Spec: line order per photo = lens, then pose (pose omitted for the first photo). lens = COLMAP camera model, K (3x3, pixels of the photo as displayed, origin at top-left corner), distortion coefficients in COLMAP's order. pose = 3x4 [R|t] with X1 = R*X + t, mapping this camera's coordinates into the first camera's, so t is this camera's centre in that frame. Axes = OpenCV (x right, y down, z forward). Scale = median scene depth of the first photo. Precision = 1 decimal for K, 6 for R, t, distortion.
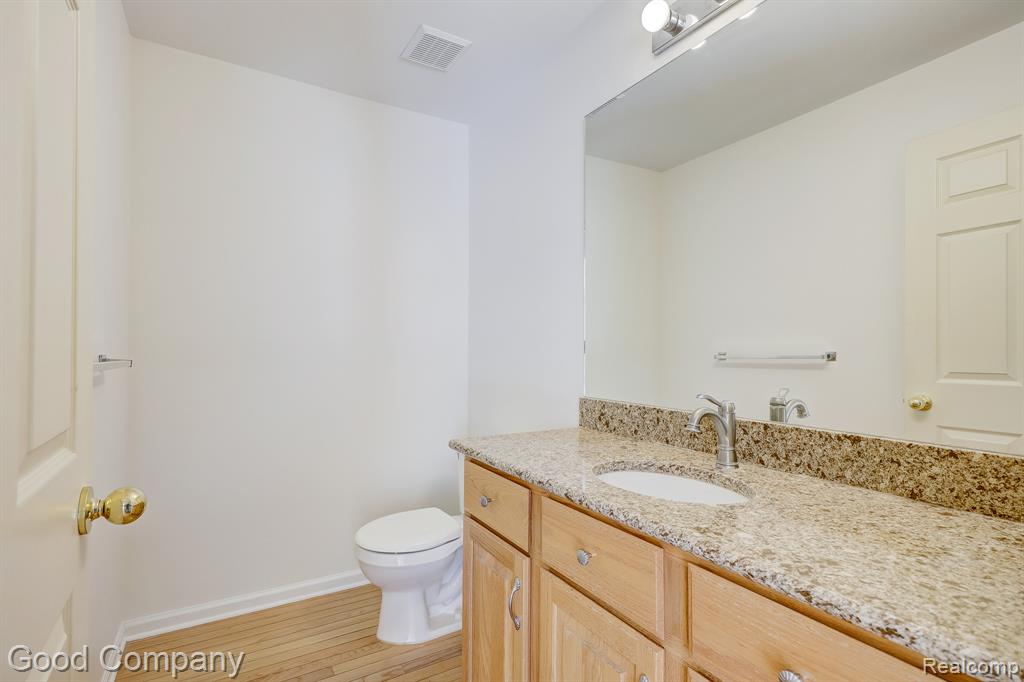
lens RADIAL K [[475.5, 0, 510.6], [0, 475.5, 343.6], [0, 0, 1]] dist [0.001247, 0.000959]
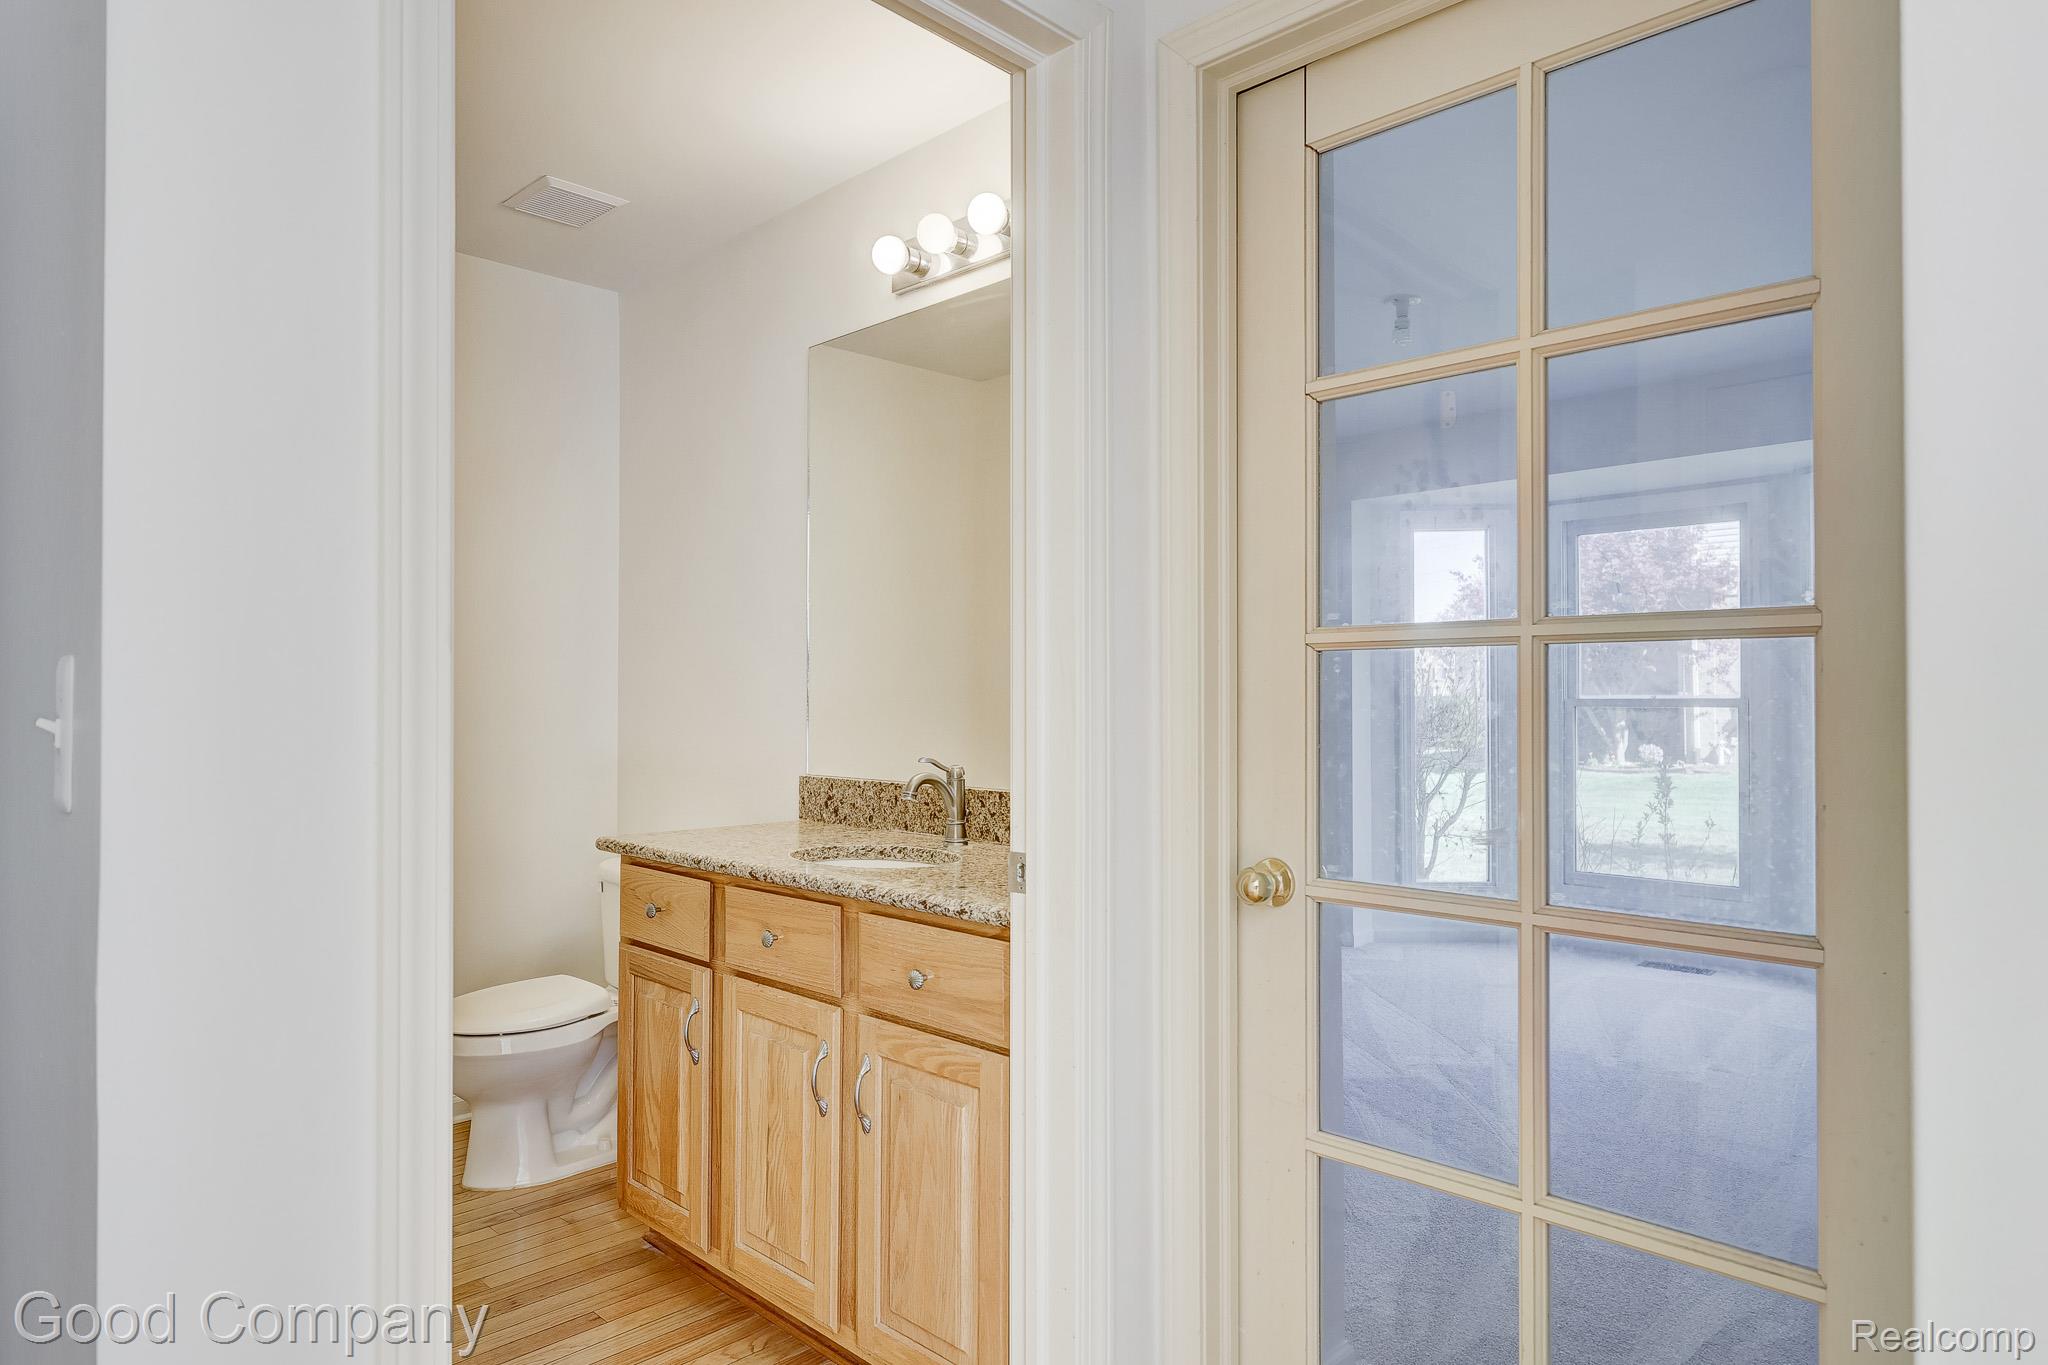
lens RADIAL K [[1228.2, 0, 1021.4], [0, 1228.2, 694.6], [0, 0, 1]] dist [0.003249, -0.000029]
pose [[0.971465, -0.000843, 0.237183, 0.053264], [-0.000787, 0.999977, 0.006776, -0.016878], [-0.237183, -0.006770, 0.971441, -1.022615]]
